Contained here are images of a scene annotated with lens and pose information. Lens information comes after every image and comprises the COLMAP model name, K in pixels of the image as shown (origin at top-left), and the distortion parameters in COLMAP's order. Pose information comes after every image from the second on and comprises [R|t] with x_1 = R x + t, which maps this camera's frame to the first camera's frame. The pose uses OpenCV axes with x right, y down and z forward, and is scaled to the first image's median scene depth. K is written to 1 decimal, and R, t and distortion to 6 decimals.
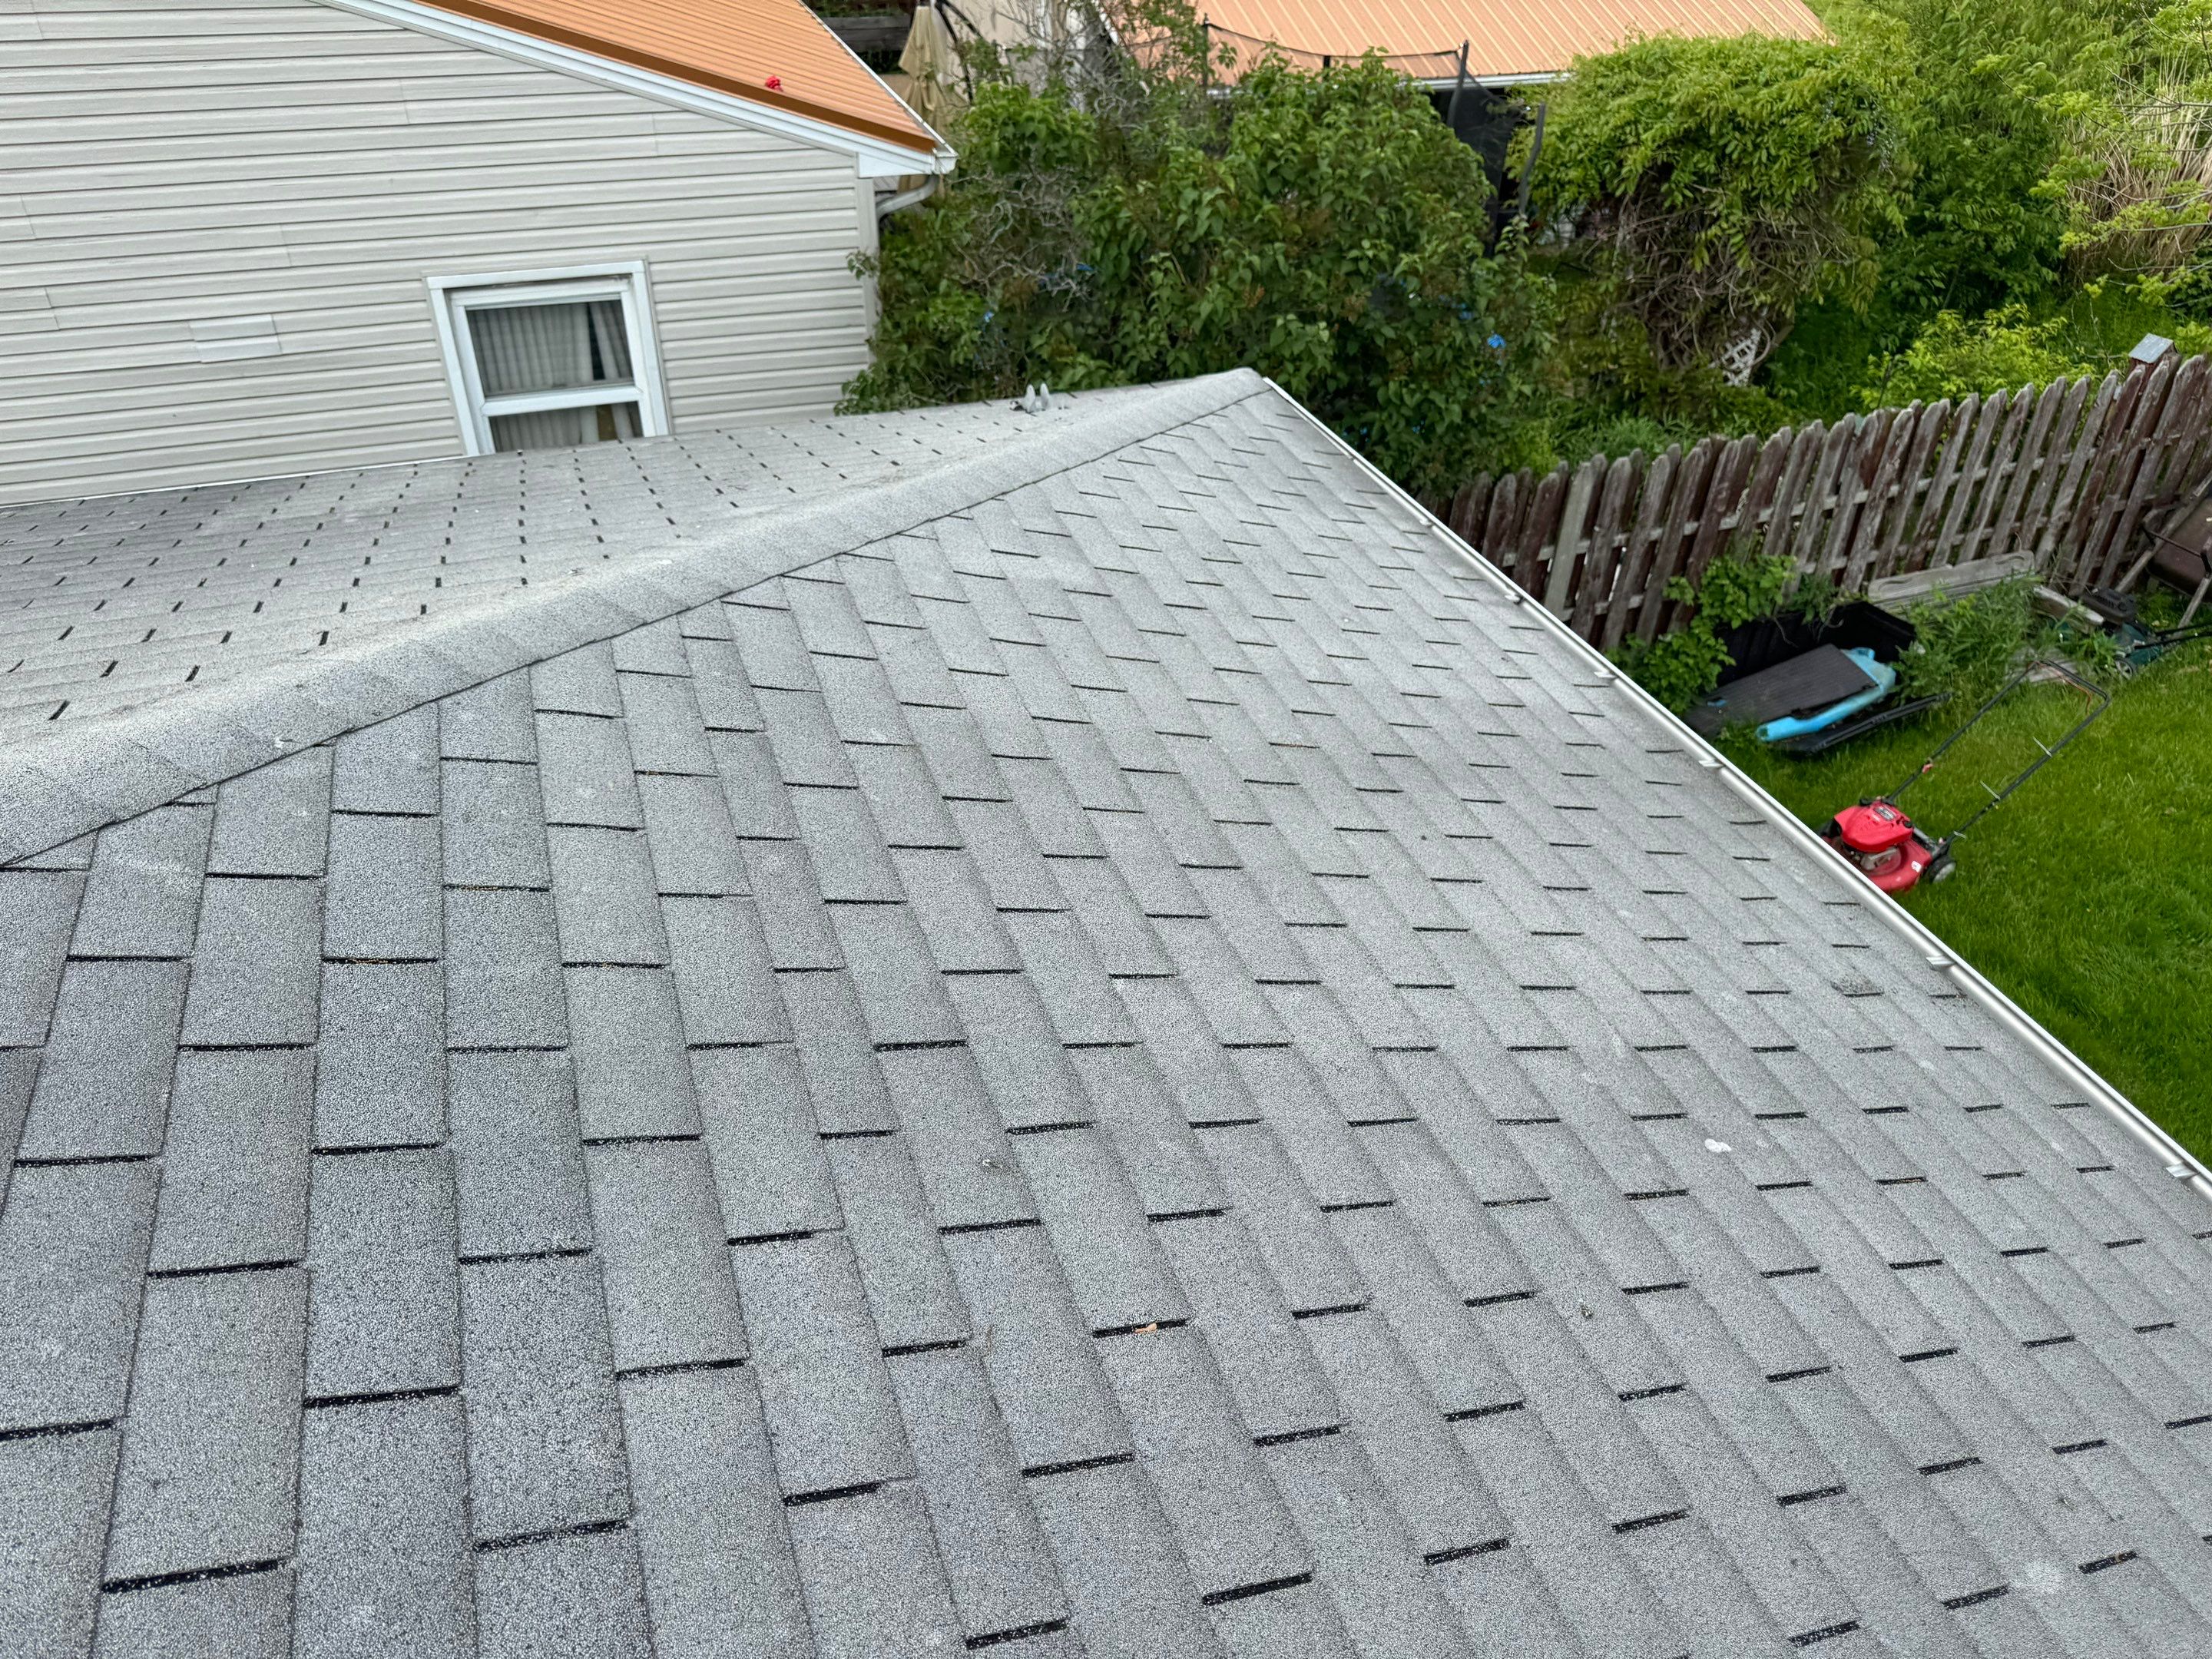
lens RADIAL K [[1608.4, 0, 1164.6], [0, 1608.4, 861.4], [0, 0, 1]] dist [0.007369, 0.009756]
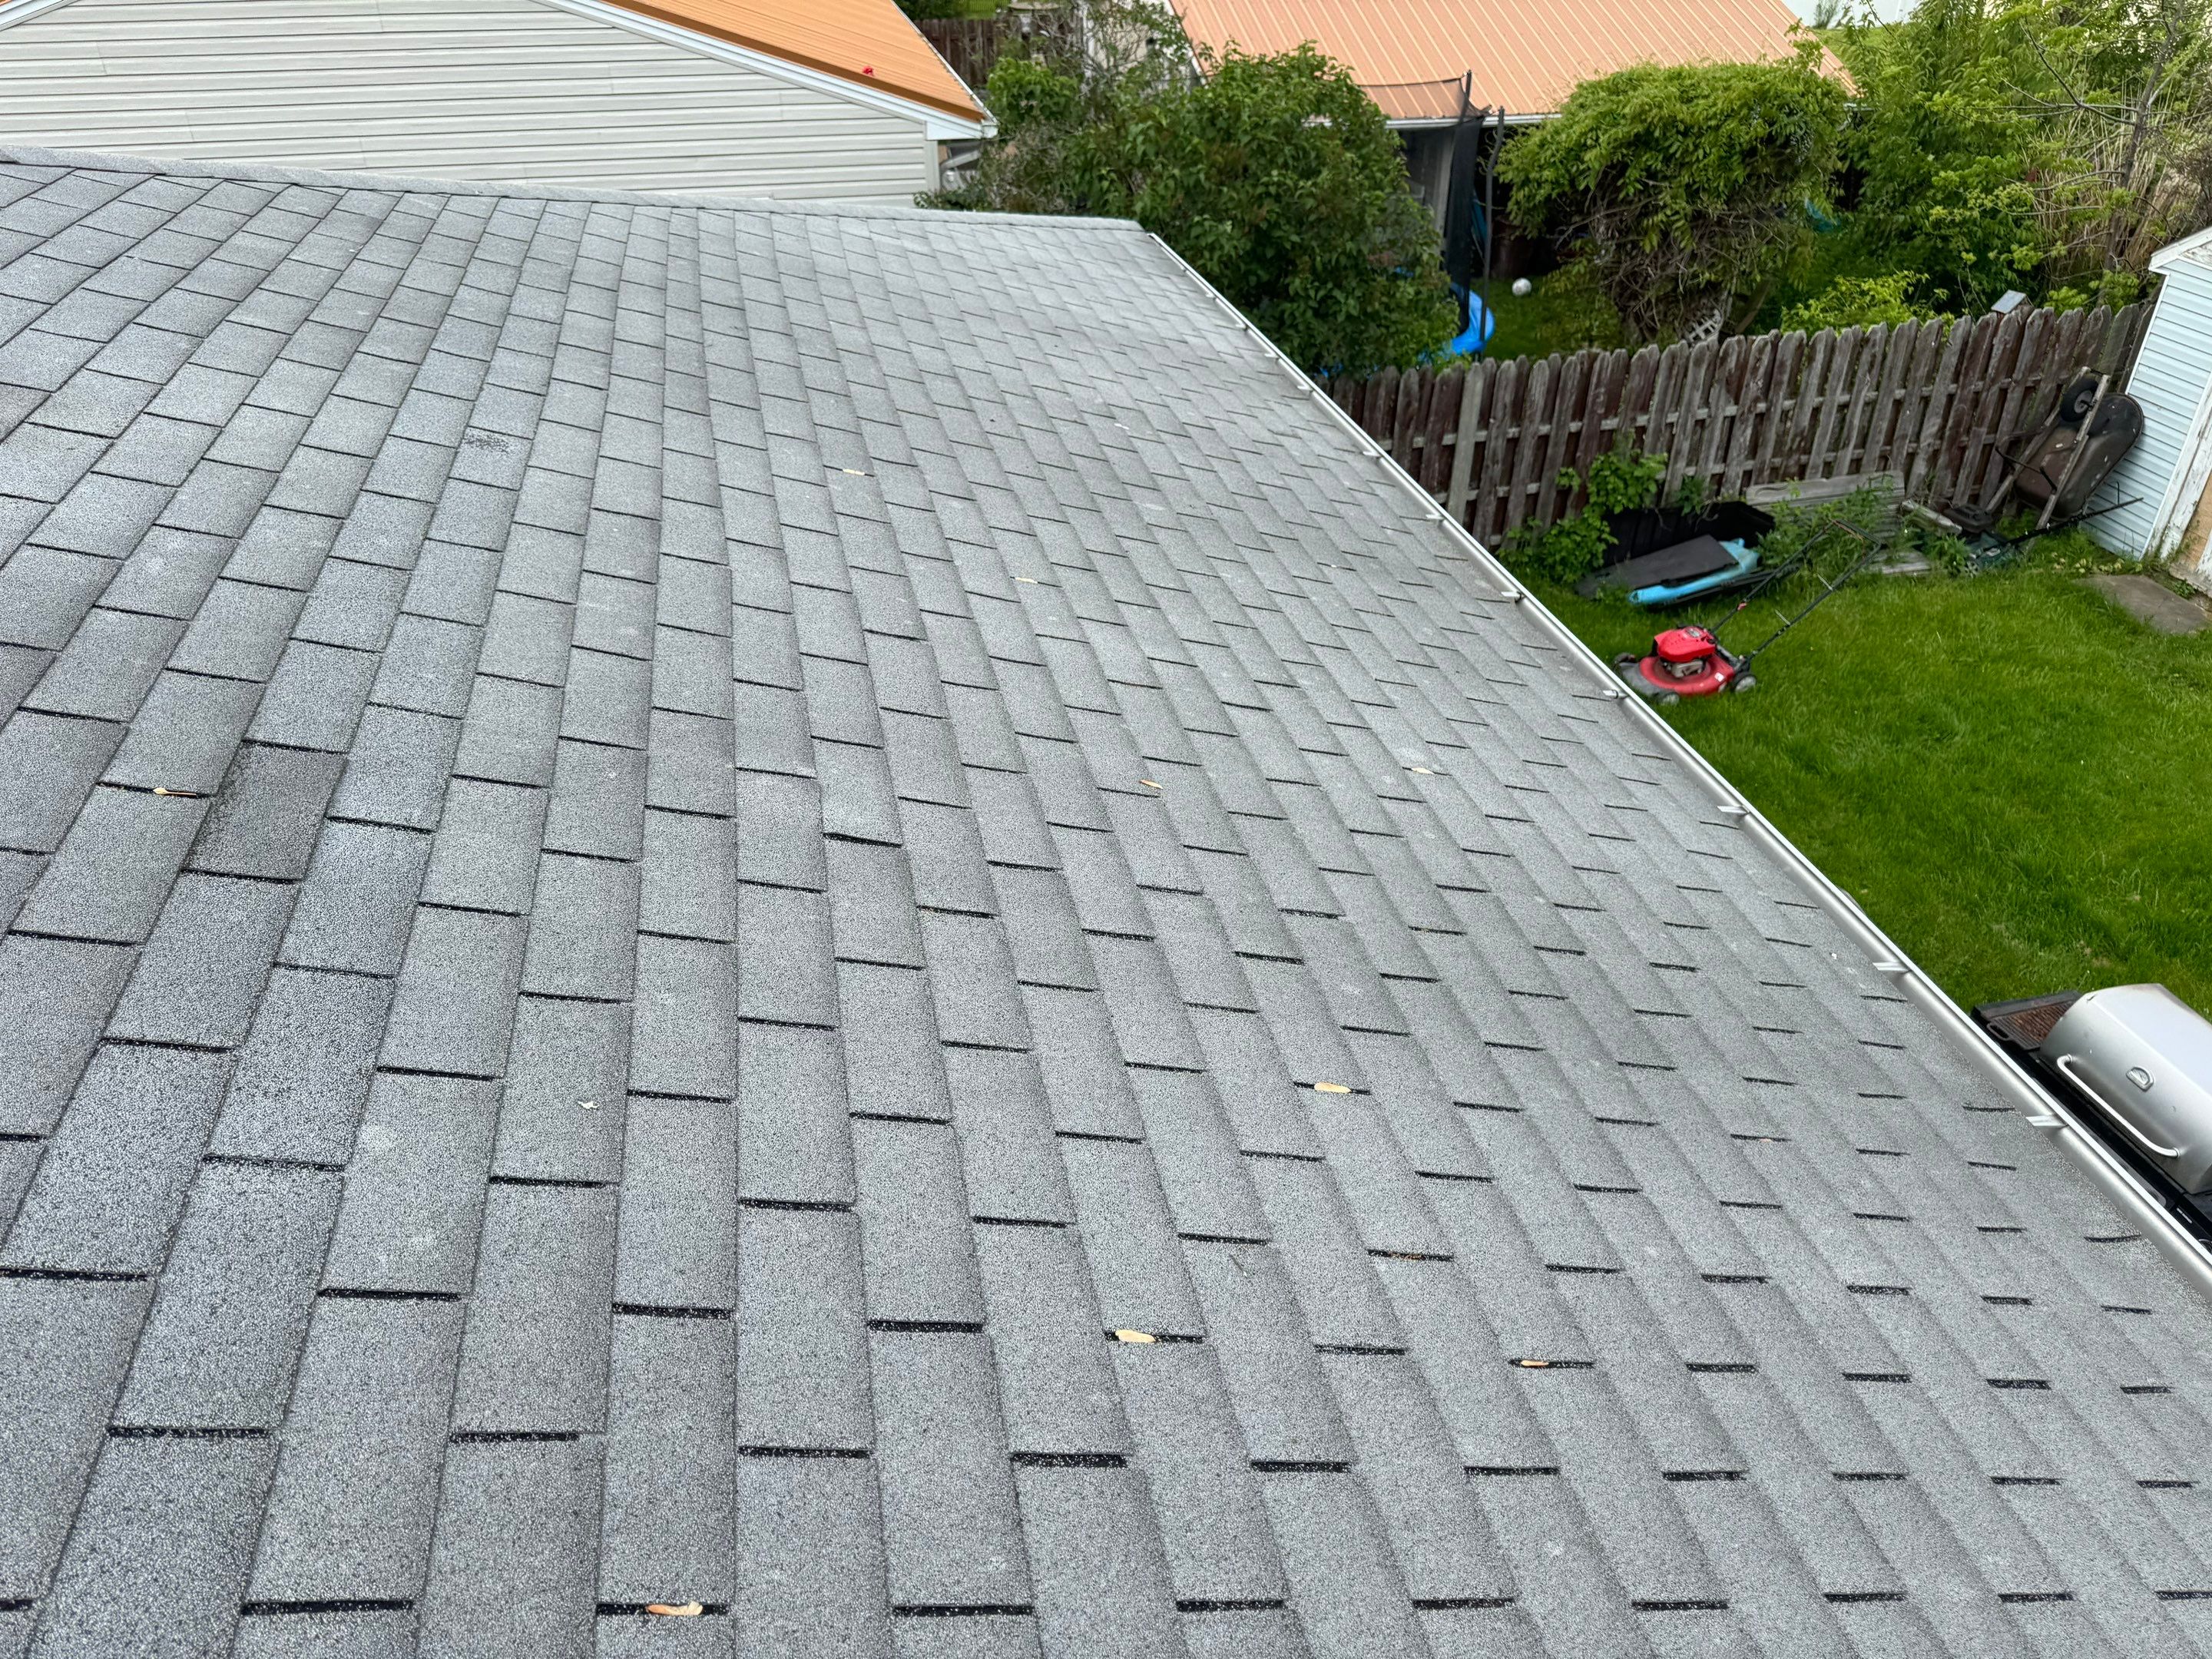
lens RADIAL K [[1615.8, 0, 1102.9], [0, 1615.8, 830.5], [0, 0, 1]] dist [-0.004603, 0.032203]
pose [[0.989350, 0.055337, -0.134627, 0.144761], [-0.064674, 0.995722, -0.065998, 0.197487], [0.130399, 0.074002, 0.988696, -0.238497]]
